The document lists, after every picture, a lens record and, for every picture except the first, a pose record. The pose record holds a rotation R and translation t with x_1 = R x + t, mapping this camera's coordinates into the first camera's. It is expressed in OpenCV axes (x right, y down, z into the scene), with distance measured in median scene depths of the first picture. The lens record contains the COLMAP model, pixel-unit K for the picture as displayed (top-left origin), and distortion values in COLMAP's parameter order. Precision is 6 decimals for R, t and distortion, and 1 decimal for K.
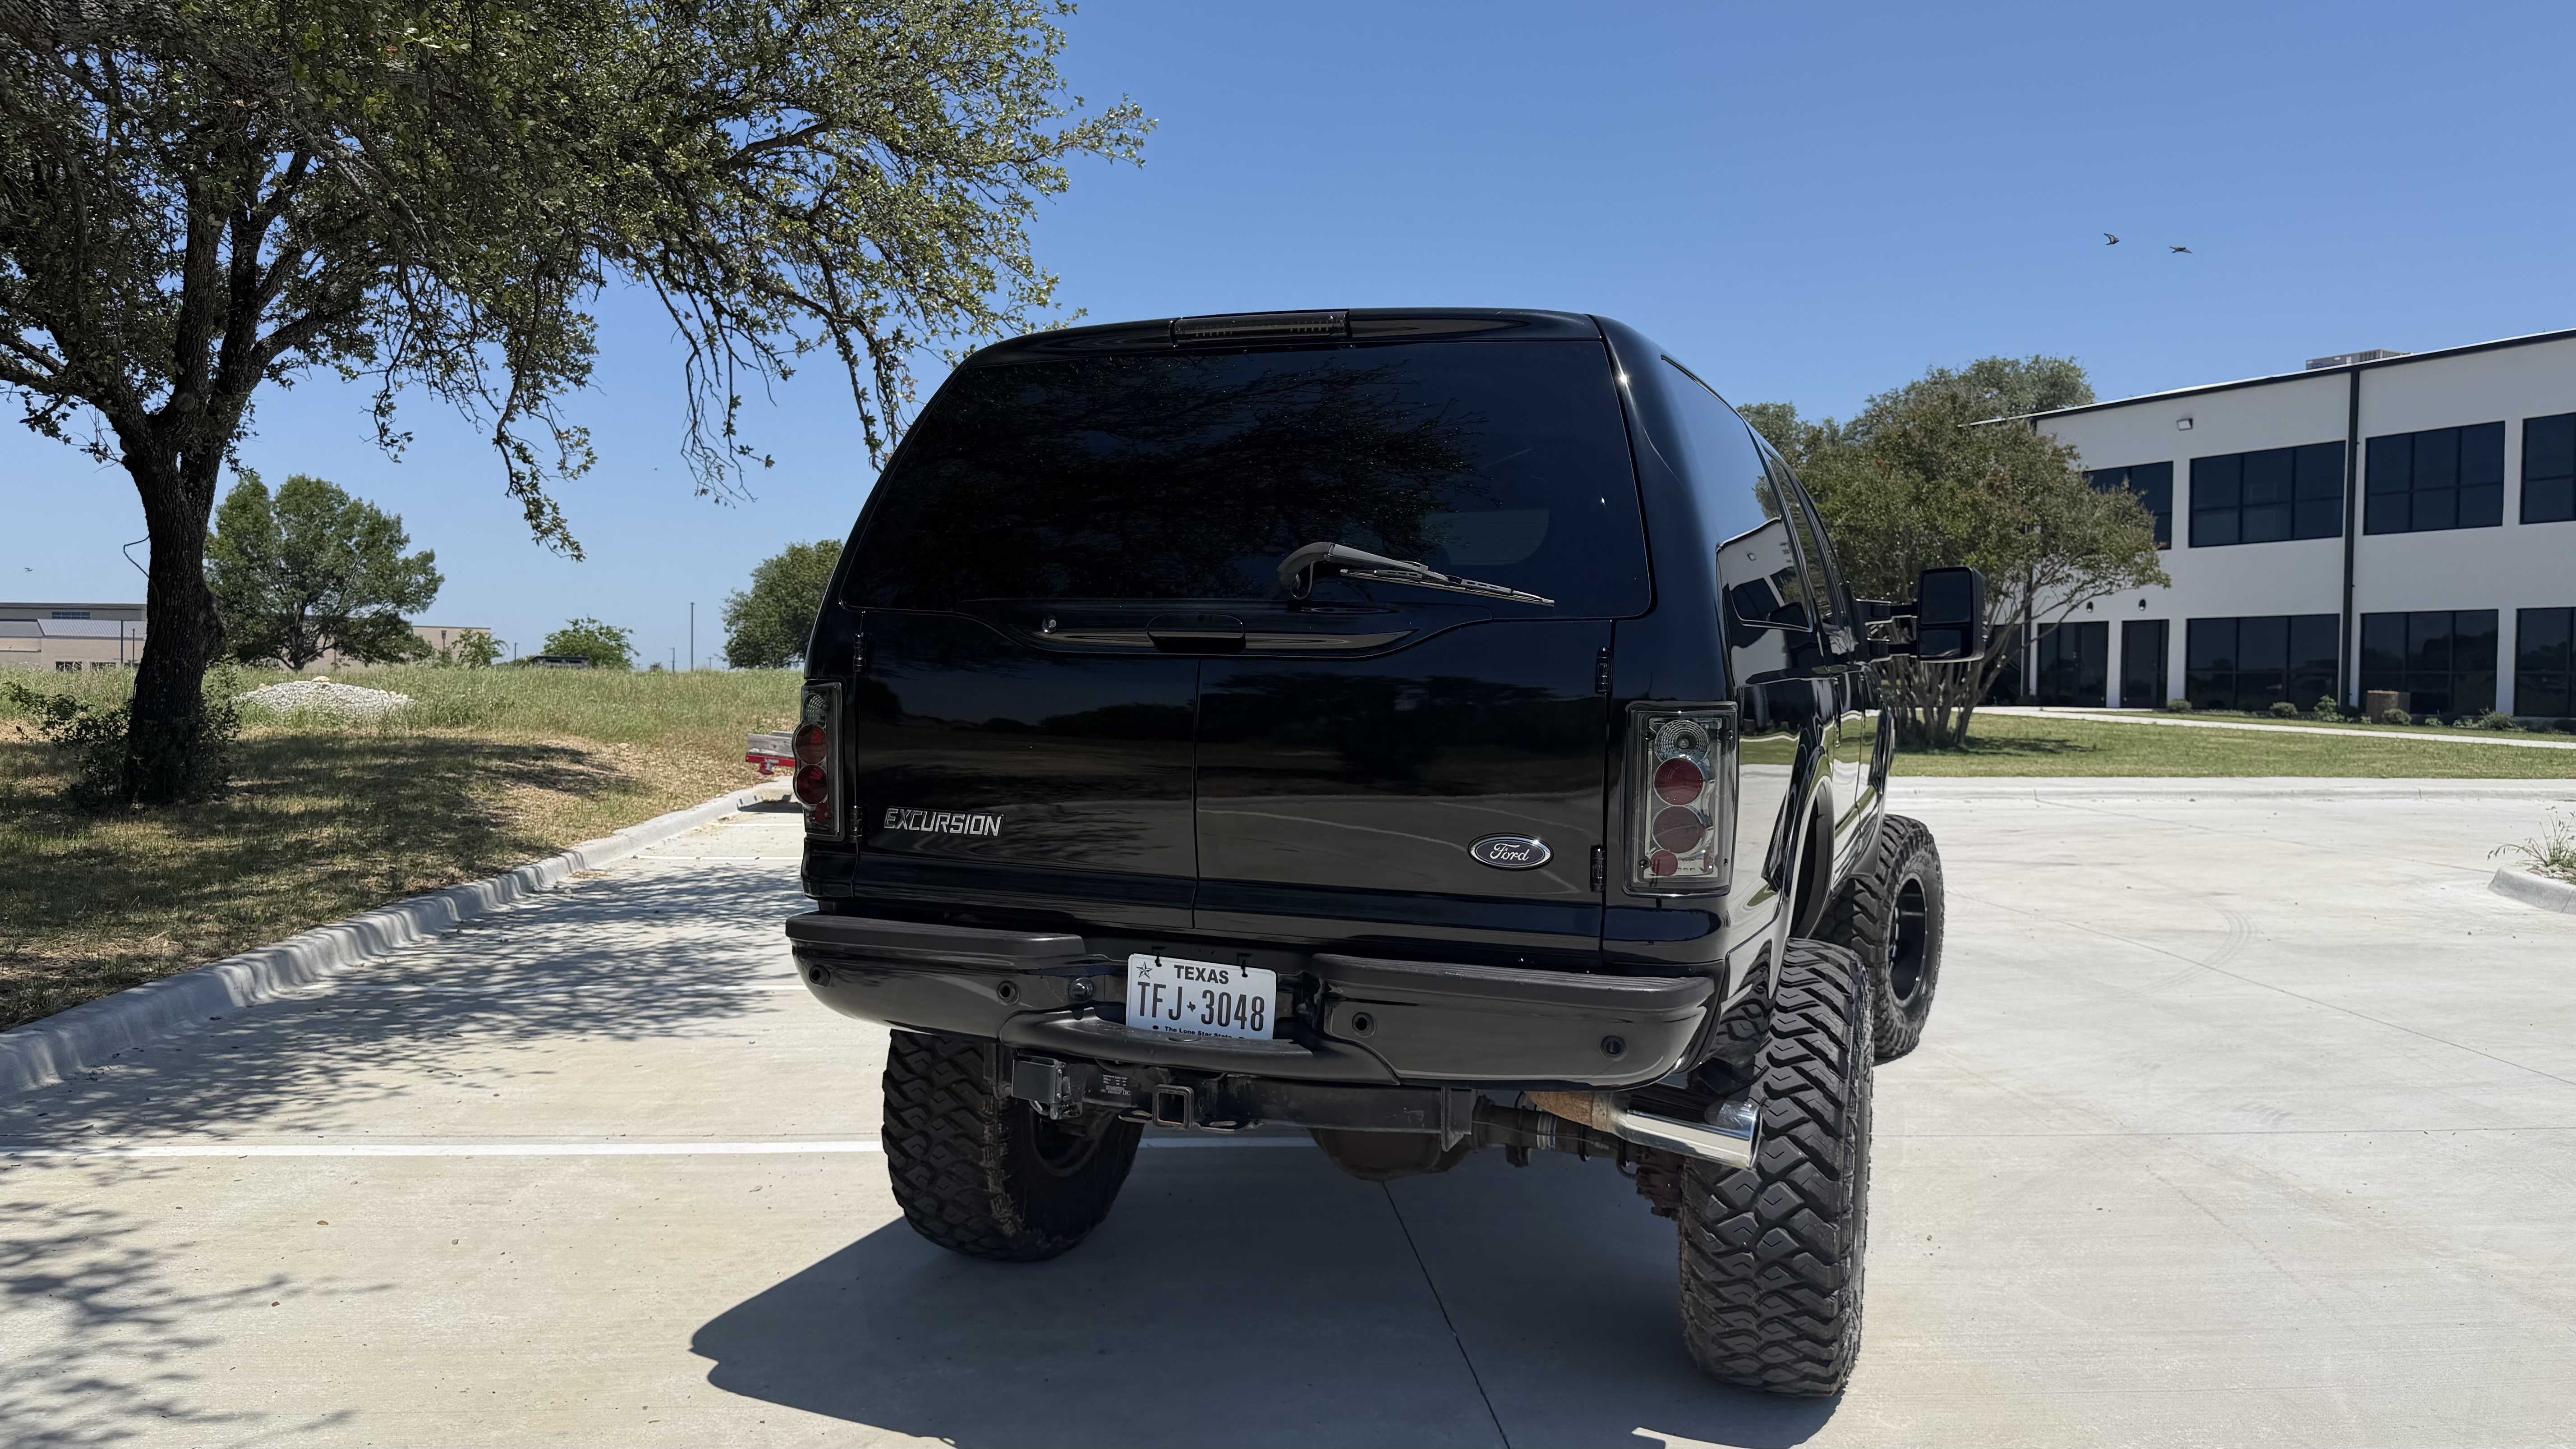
lens RADIAL K [[1804.5, 0, 1270.7], [0, 1804.5, 721.4], [0, 0, 1]] dist [0.072365, -0.095685]
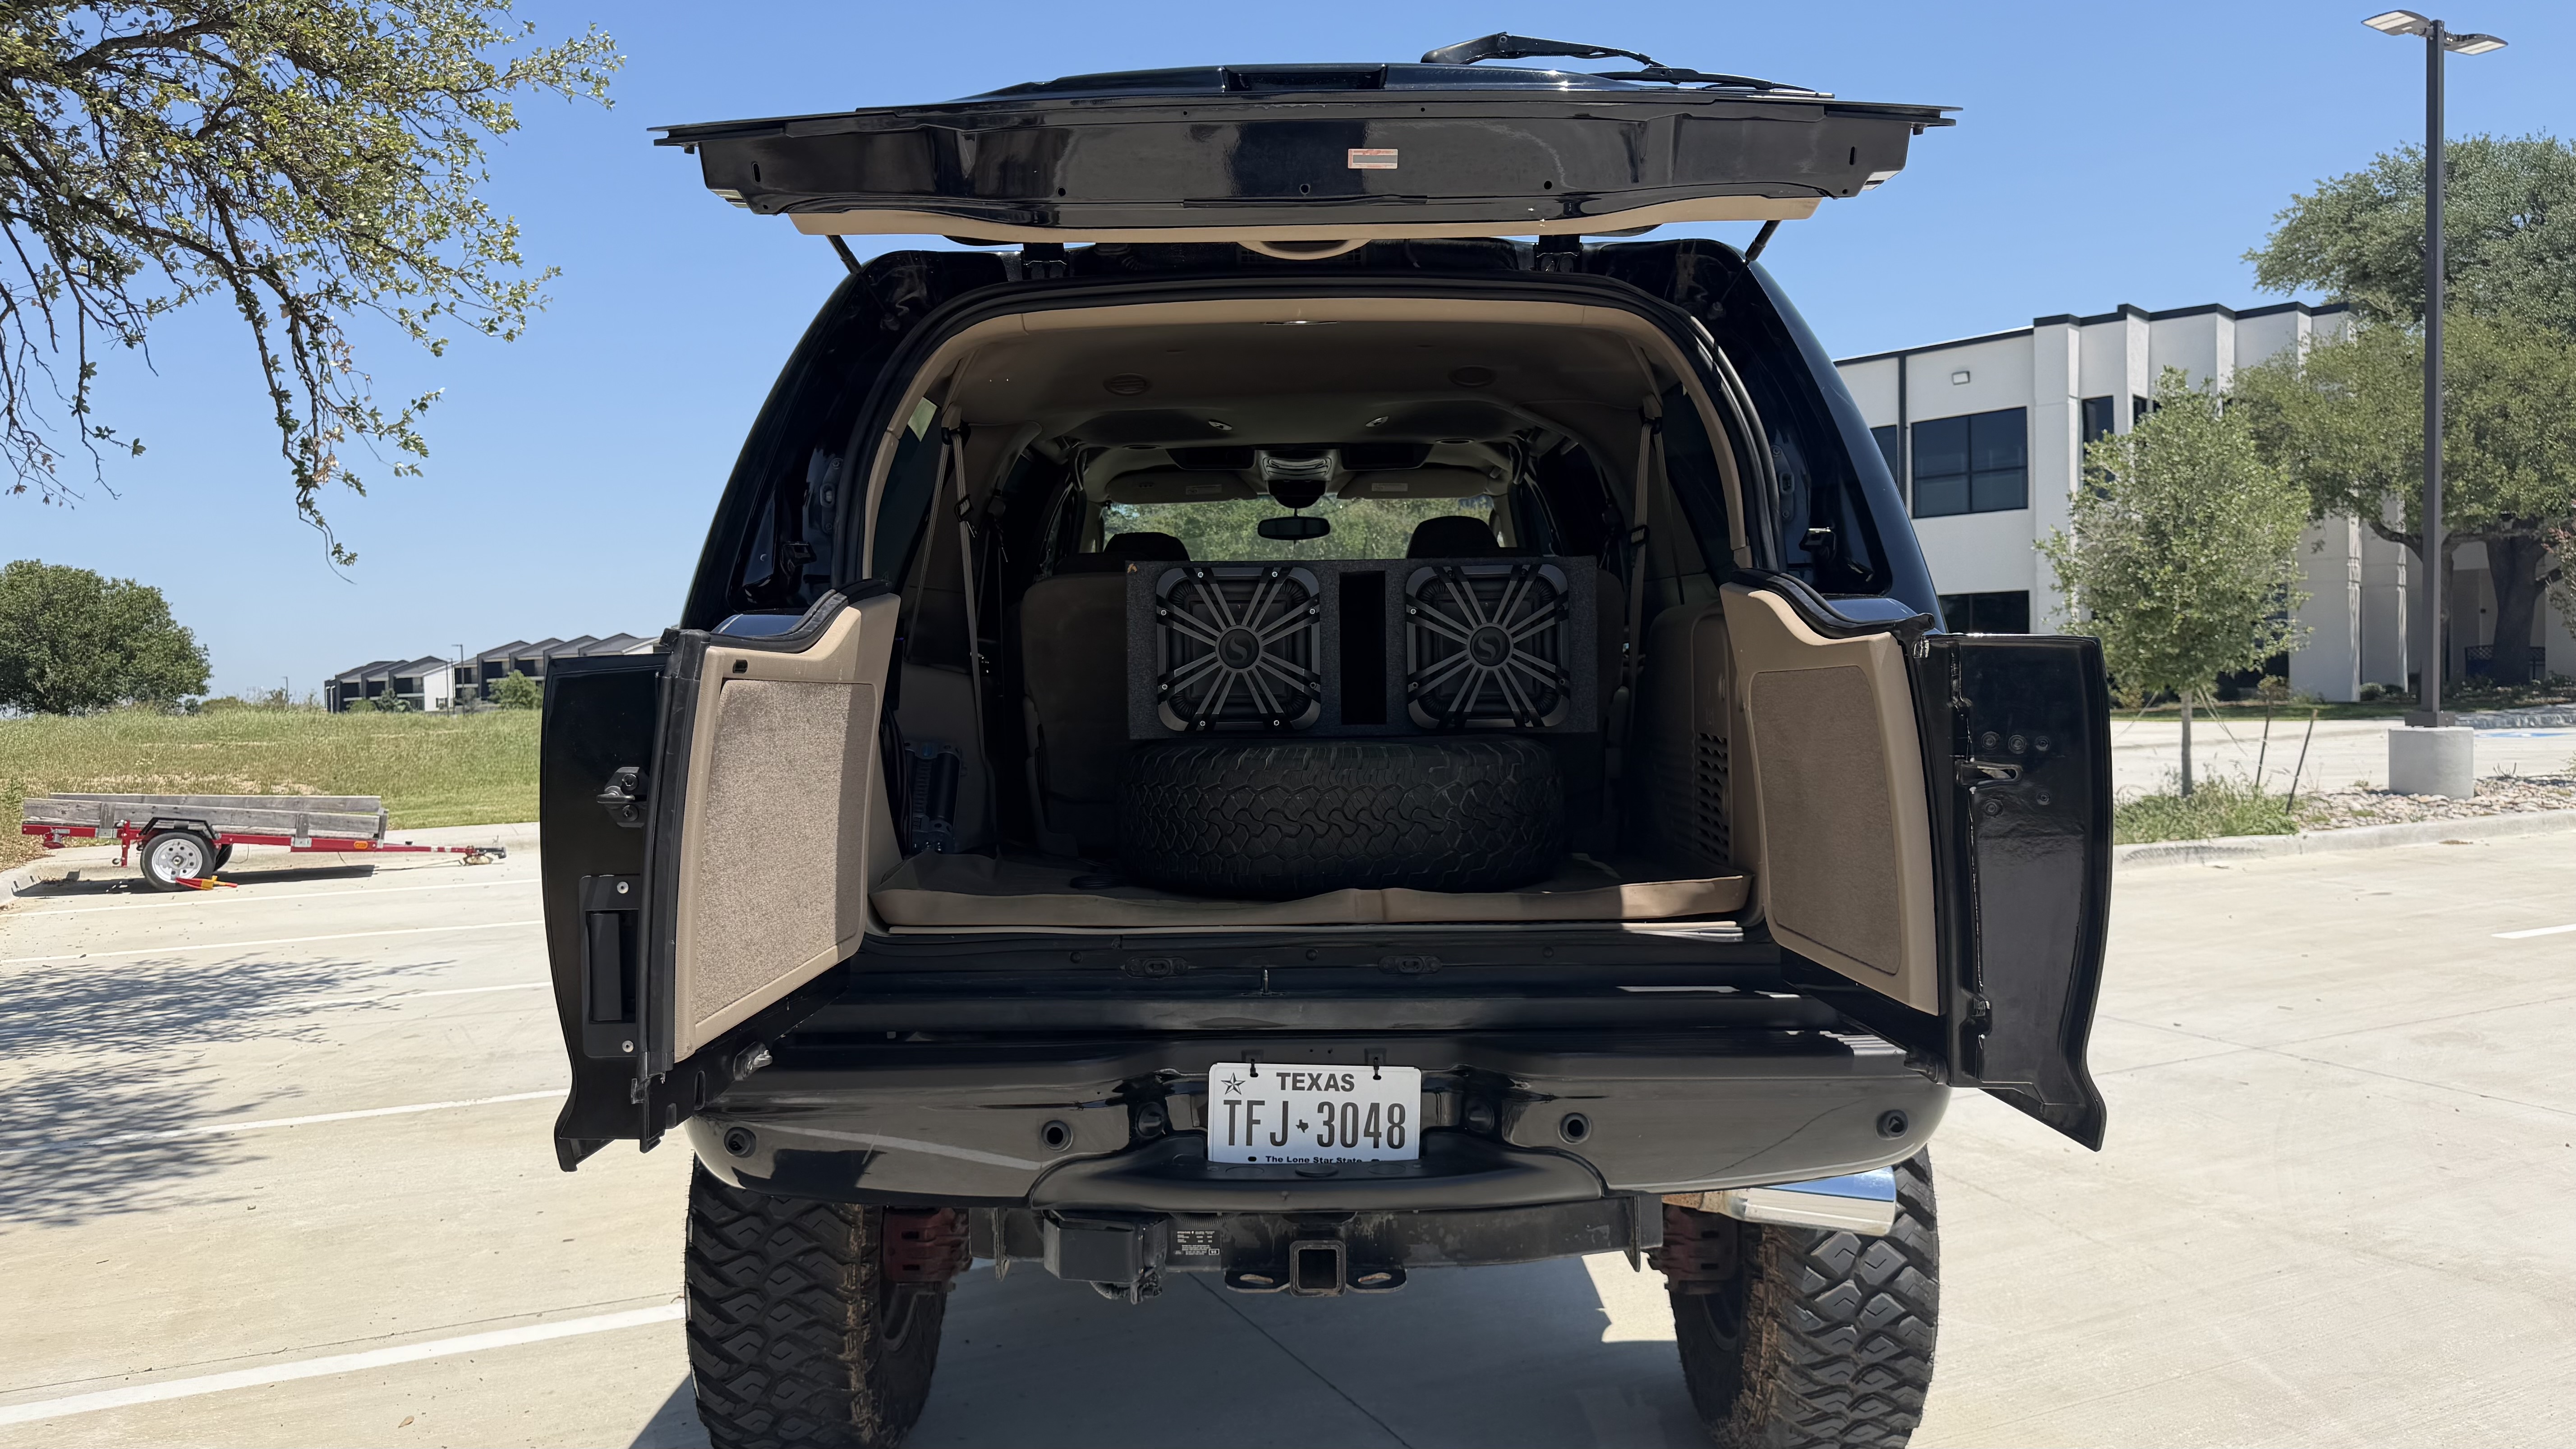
lens RADIAL K [[1841.4, 0, 1288.0], [0, 1841.4, 724.5], [0, 0, 1]] dist [-0.009900, -0.009707]
pose [[0.933490, -0.039958, 0.356371, -0.246741], [0.043173, 0.999067, -0.001070, -0.005587], [-0.355996, 0.016384, 0.934344, 0.228786]]
